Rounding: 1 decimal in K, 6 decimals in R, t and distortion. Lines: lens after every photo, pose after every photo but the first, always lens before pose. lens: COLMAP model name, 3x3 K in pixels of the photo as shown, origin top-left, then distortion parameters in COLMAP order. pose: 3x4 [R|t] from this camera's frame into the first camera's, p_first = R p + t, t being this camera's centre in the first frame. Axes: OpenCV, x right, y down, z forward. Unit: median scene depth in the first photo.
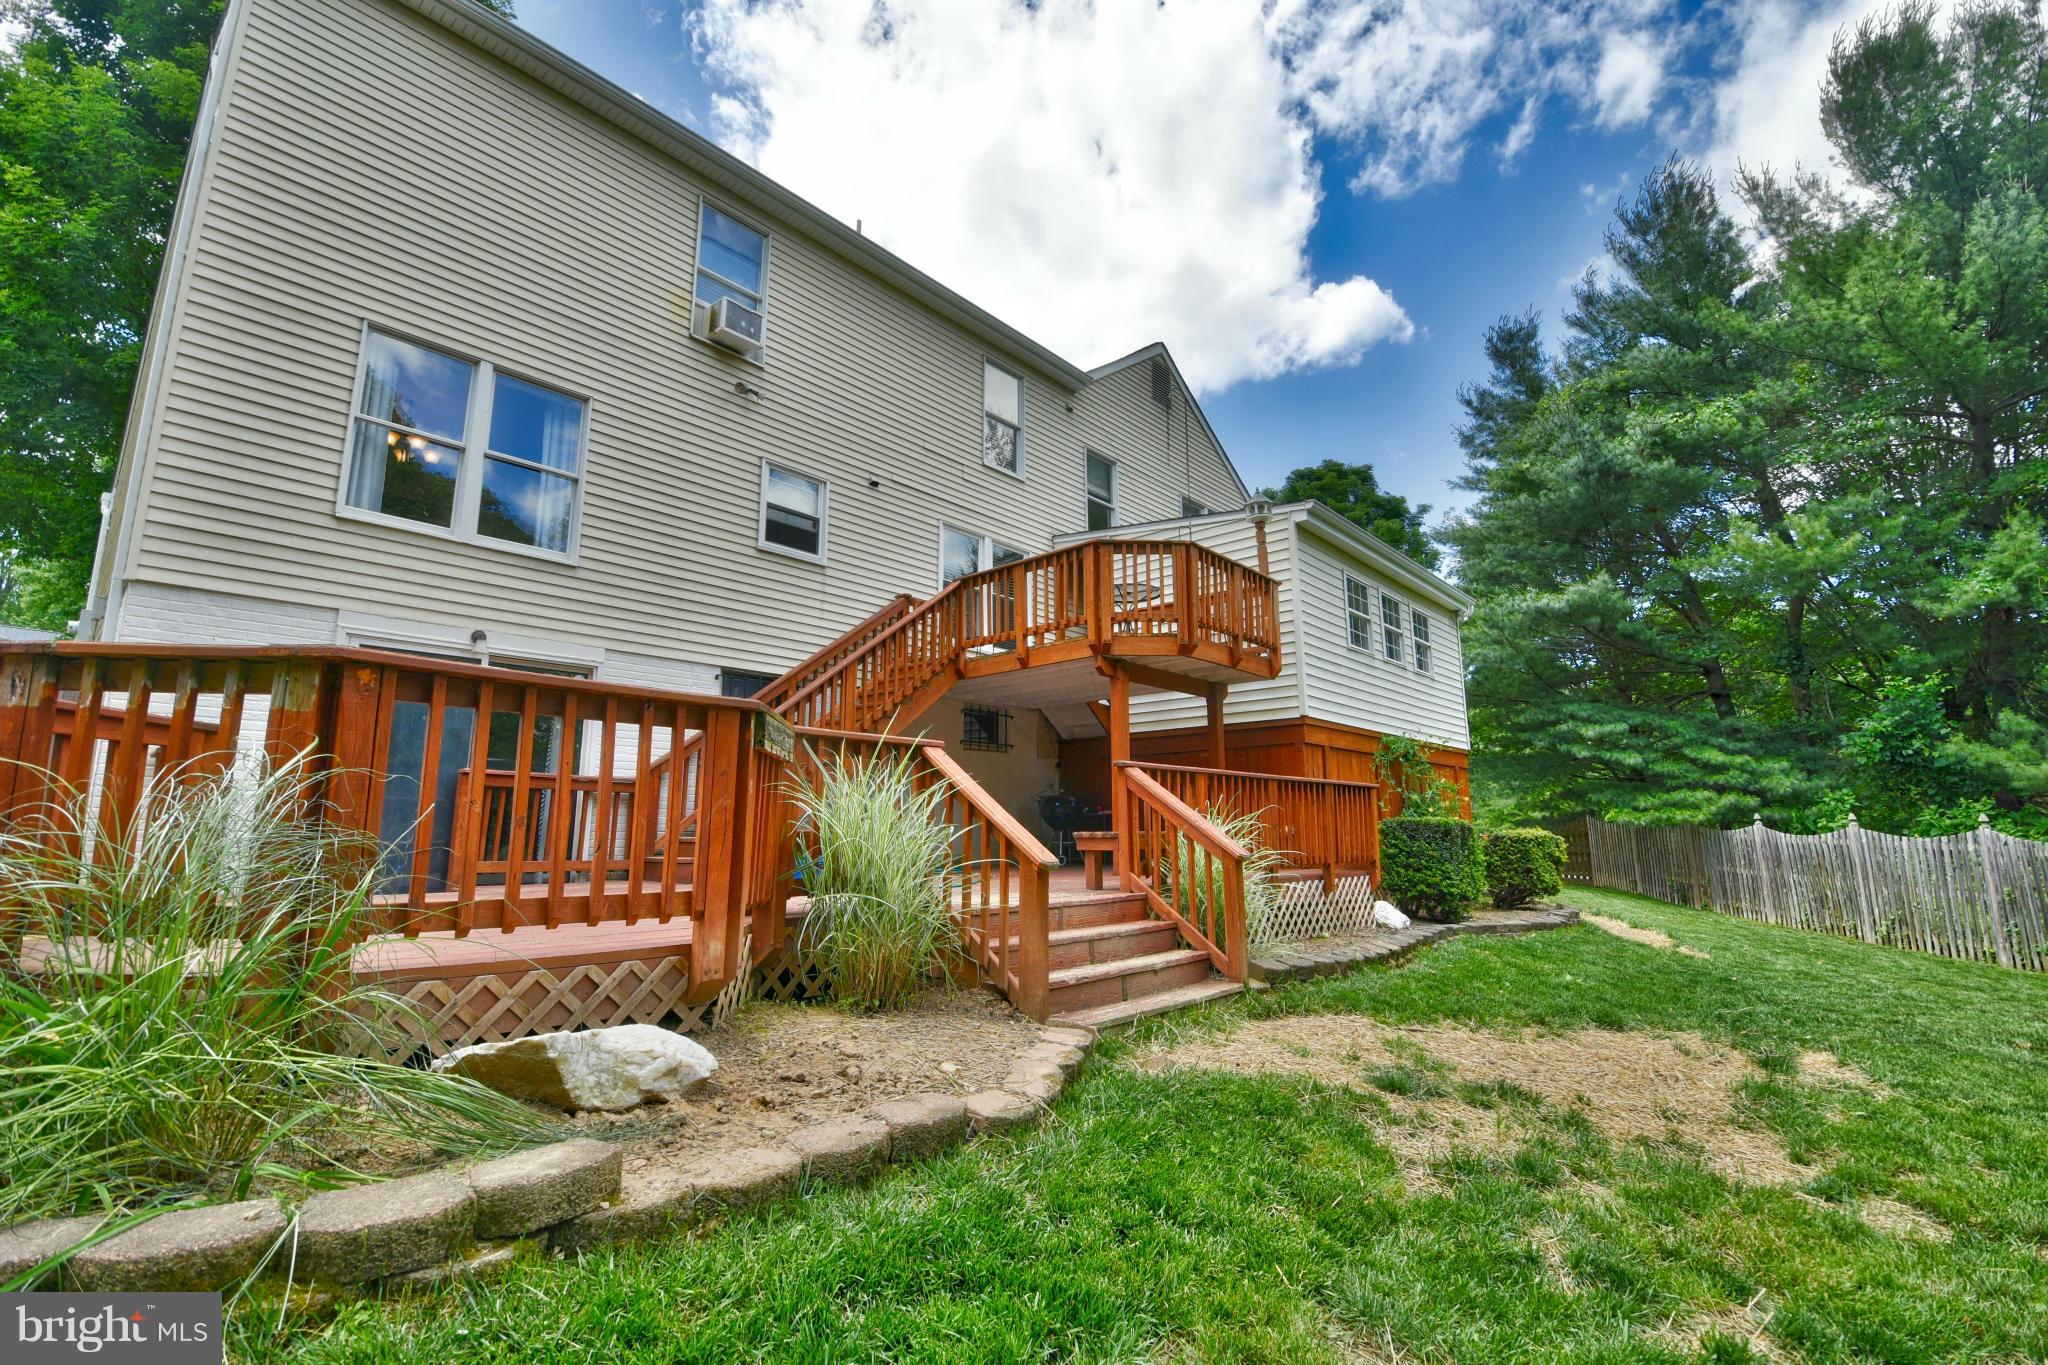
lens RADIAL K [[905.9, 0, 1052.2], [0, 905.9, 674.8], [0, 0, 1]] dist [0.019271, -0.030562]
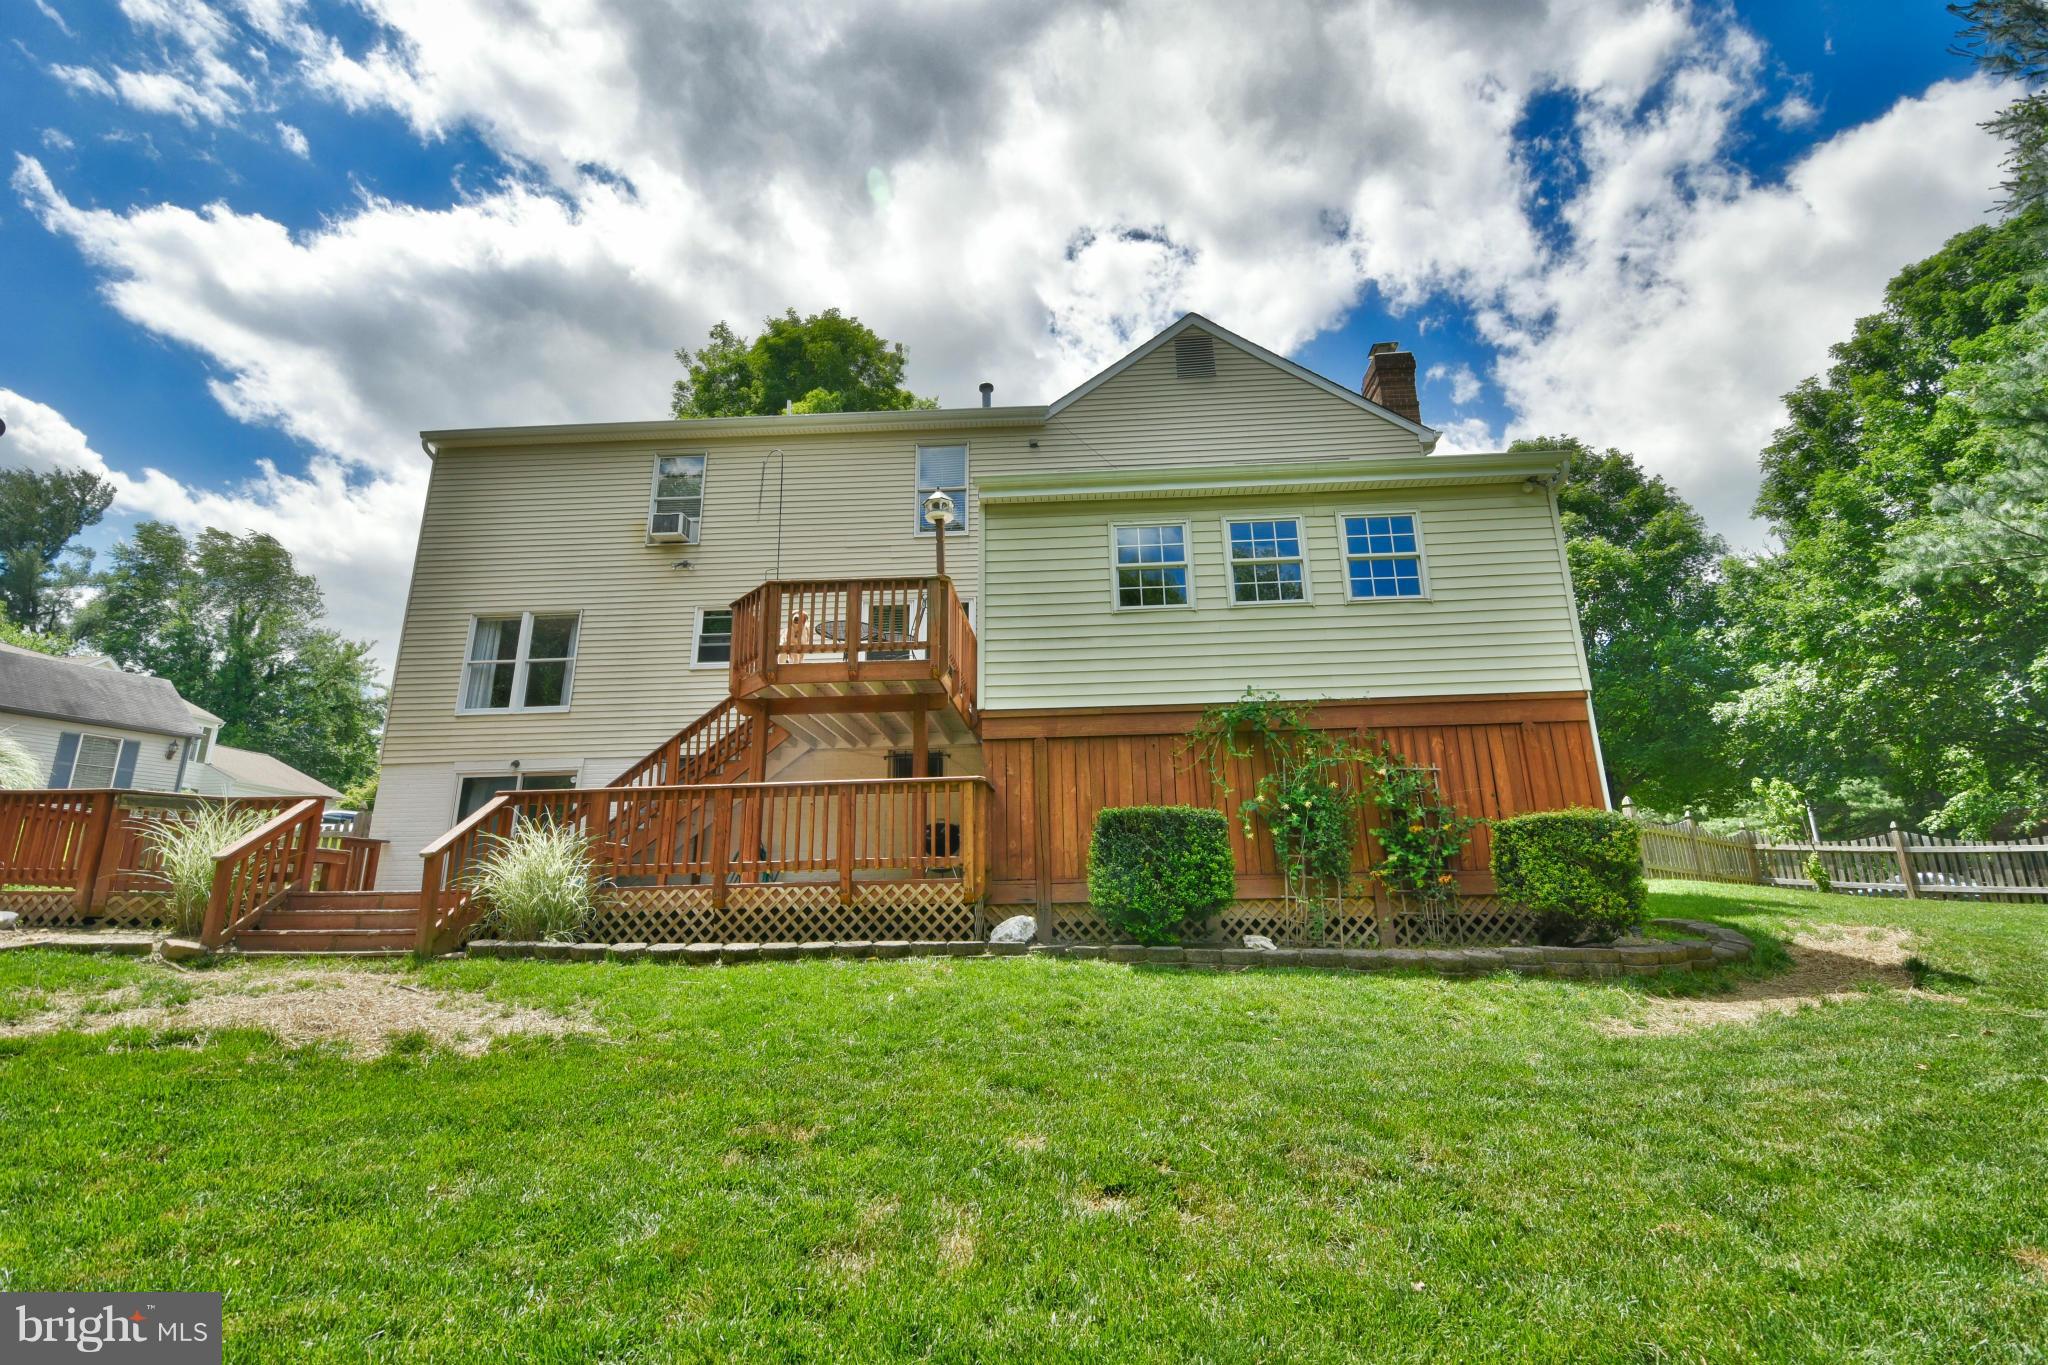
lens RADIAL K [[905.4, 0, 1048.7], [0, 905.4, 674.4], [0, 0, 1]] dist [0.001670, -0.013397]
pose [[0.619616, -0.216401, -0.754484, 1.003419], [0.155171, 0.976044, -0.152514, 0.158224], [0.769414, -0.022574, 0.638352, 0.483131]]
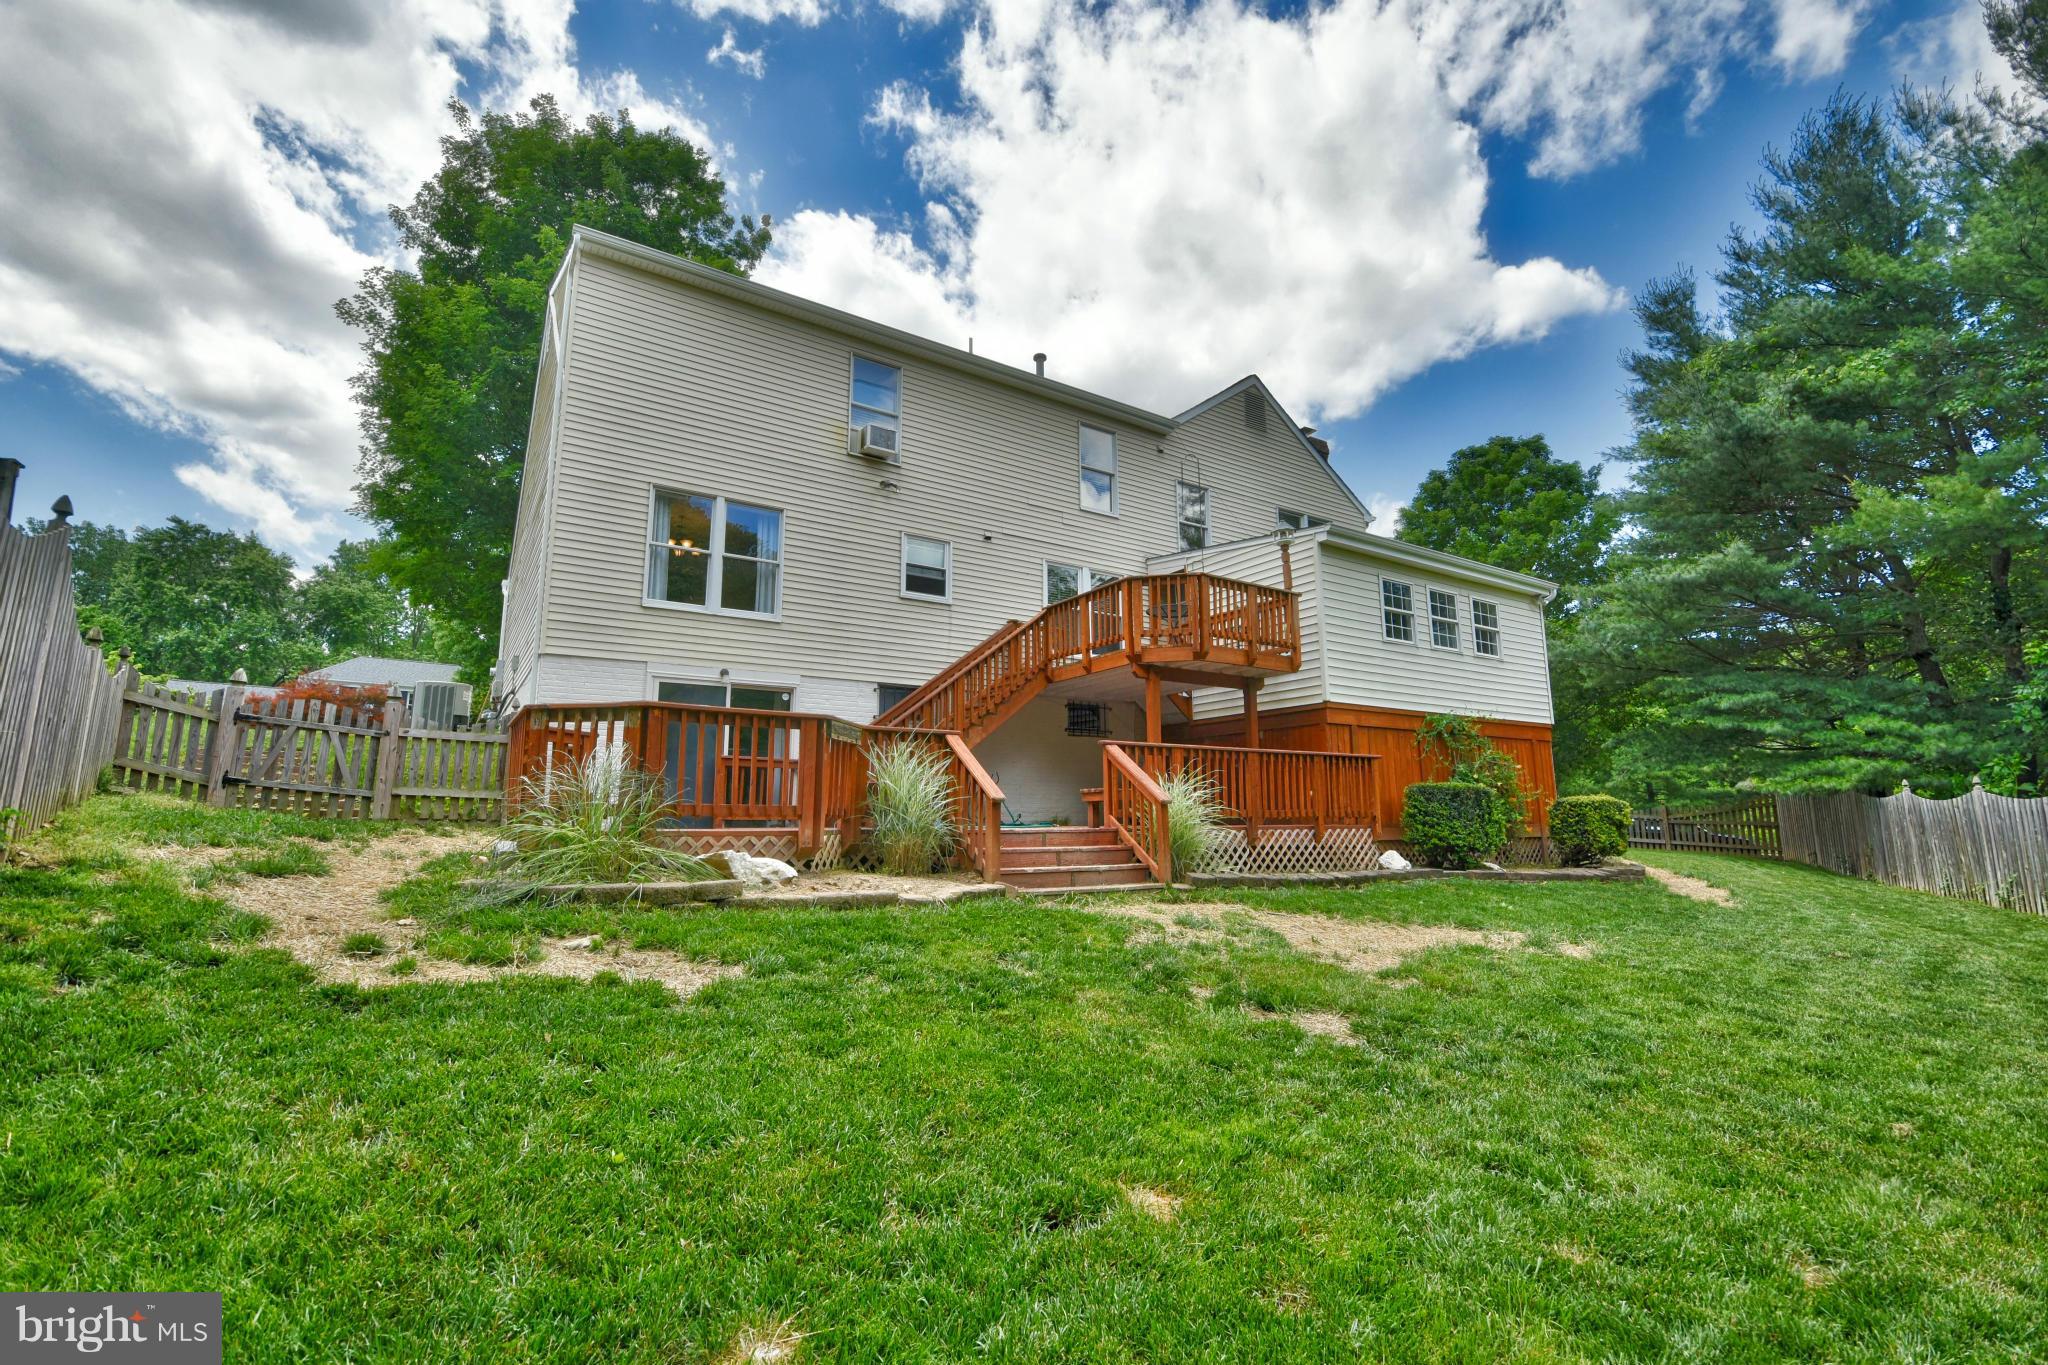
lens RADIAL K [[905.4, 0, 1048.7], [0, 905.4, 674.4], [0, 0, 1]] dist [0.001670, -0.013397]
pose [[0.967289, -0.043439, -0.249931, 0.219690], [0.046645, 0.998888, 0.006915, -0.016587], [0.249352, -0.018347, 0.968239, -0.274537]]
